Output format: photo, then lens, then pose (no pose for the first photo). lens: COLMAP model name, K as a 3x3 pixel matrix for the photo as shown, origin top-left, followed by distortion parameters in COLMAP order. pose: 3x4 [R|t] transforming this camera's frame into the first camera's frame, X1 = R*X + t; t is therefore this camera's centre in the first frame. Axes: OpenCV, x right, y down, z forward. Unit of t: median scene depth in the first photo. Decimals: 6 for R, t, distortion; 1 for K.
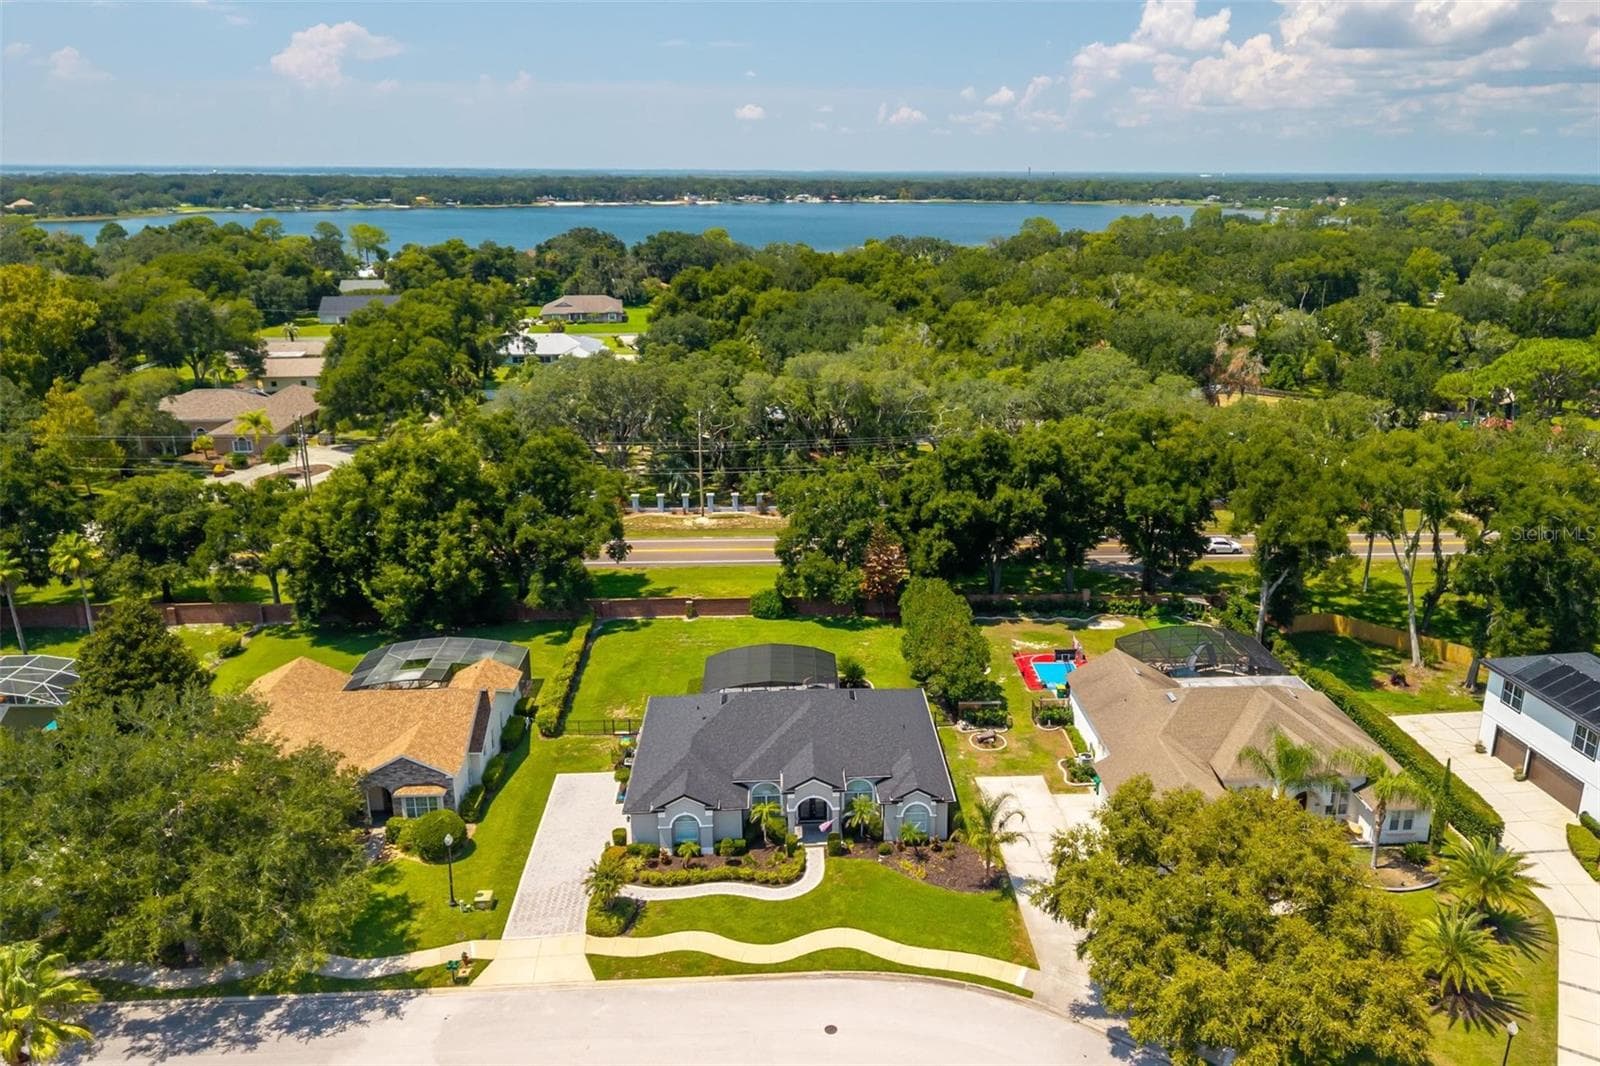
lens RADIAL K [[1152.9, 0, 857.9], [0, 1152.9, 520.6], [0, 0, 1]] dist [0.044894, -0.075653]
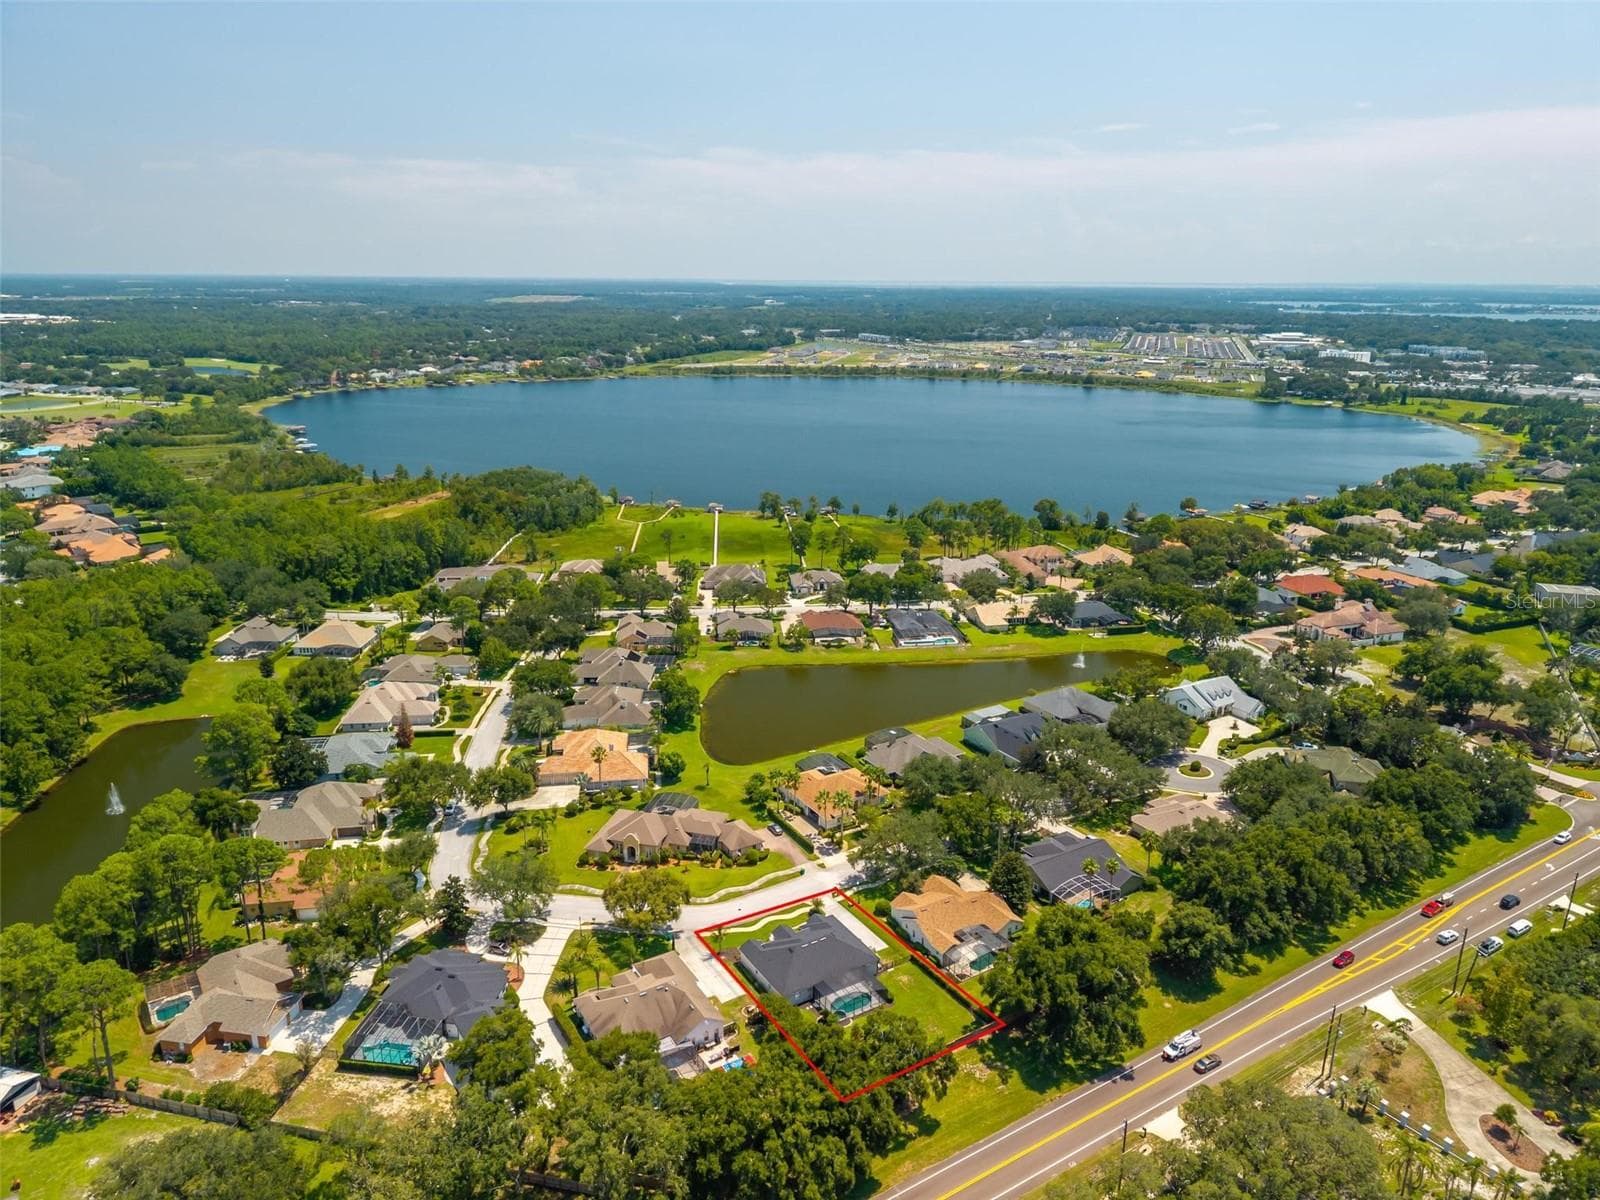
lens RADIAL K [[1062.9, 0, 800.0], [0, 1062.9, 600.0], [0, 0, 1]] dist [0.053189, -0.056991]
pose [[-0.887485, 0.119915, -0.444961, 0.847898], [-0.152446, 0.834797, 0.529031, -1.579910], [0.434891, 0.537340, -0.722590, 2.076196]]
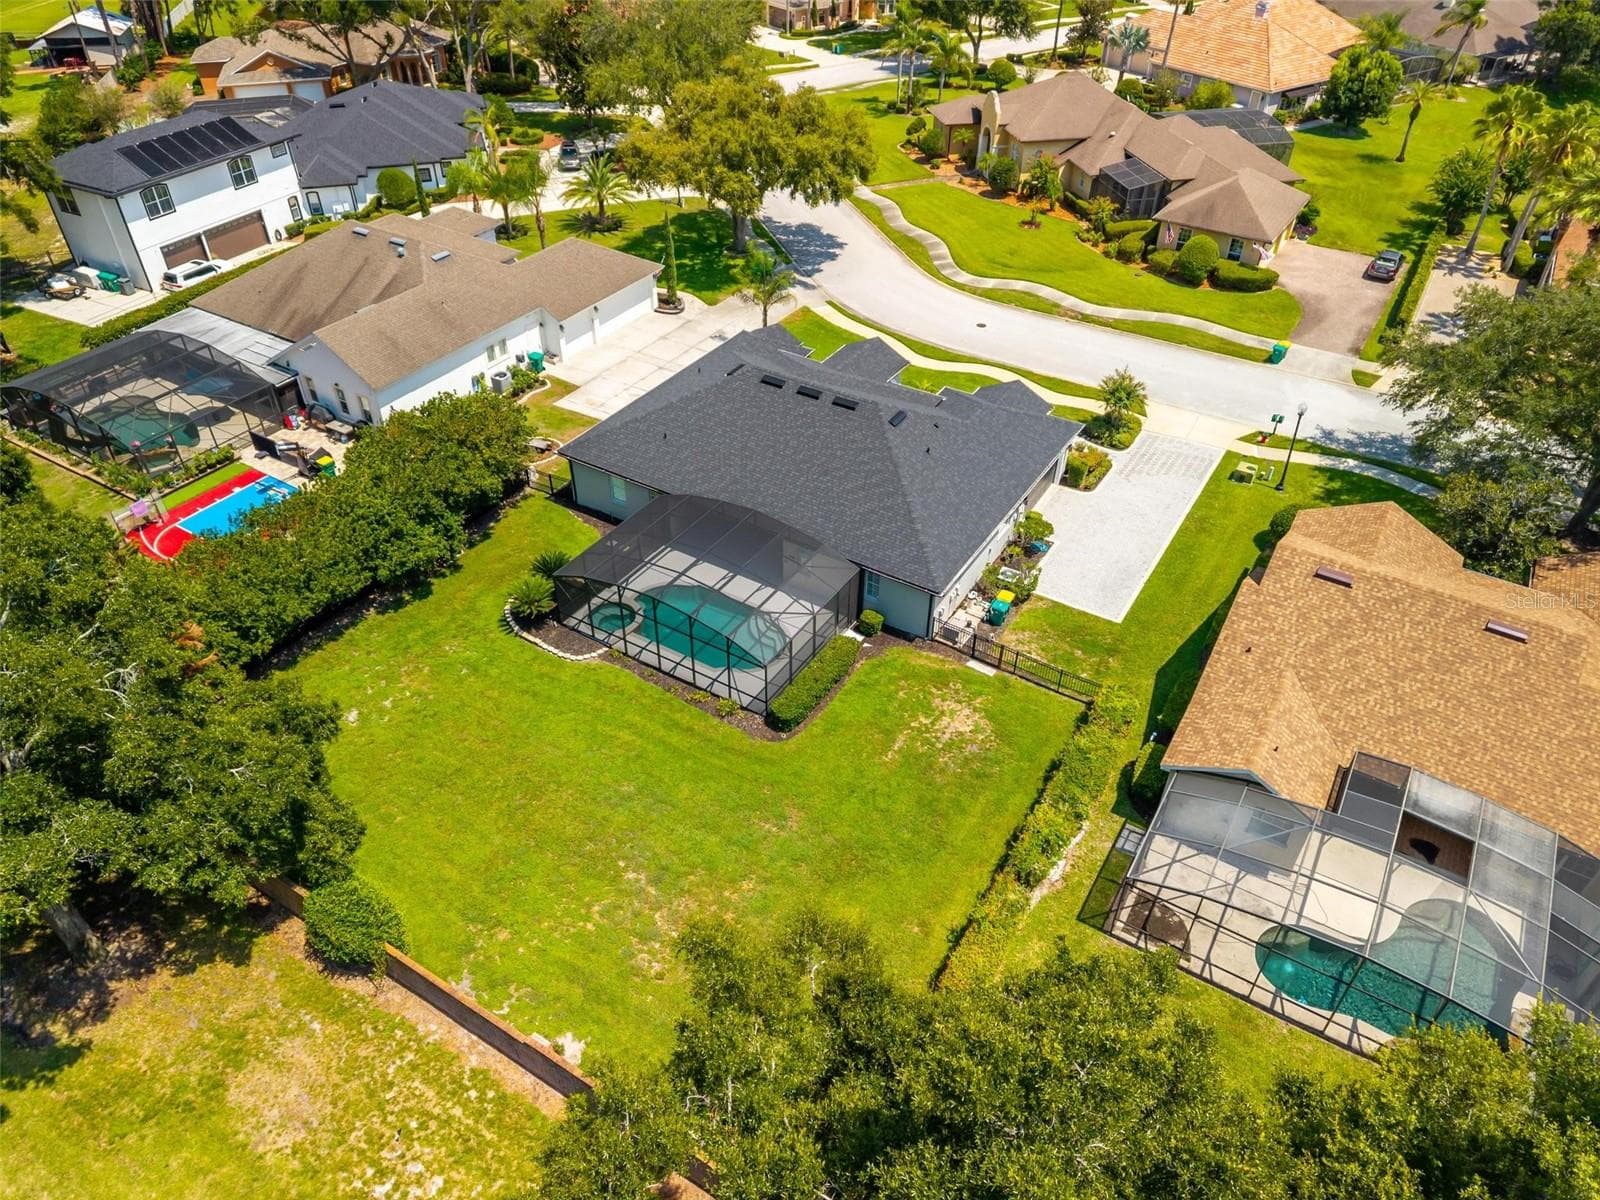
lens RADIAL K [[1062.9, 0, 800.0], [0, 1062.9, 600.0], [0, 0, 1]] dist [0.053189, -0.056991]
pose [[-0.810409, -0.377264, 0.448230, -0.340582], [0.164453, 0.587828, 0.792094, -0.245202], [-0.562311, 0.715633, -0.414339, 1.212457]]
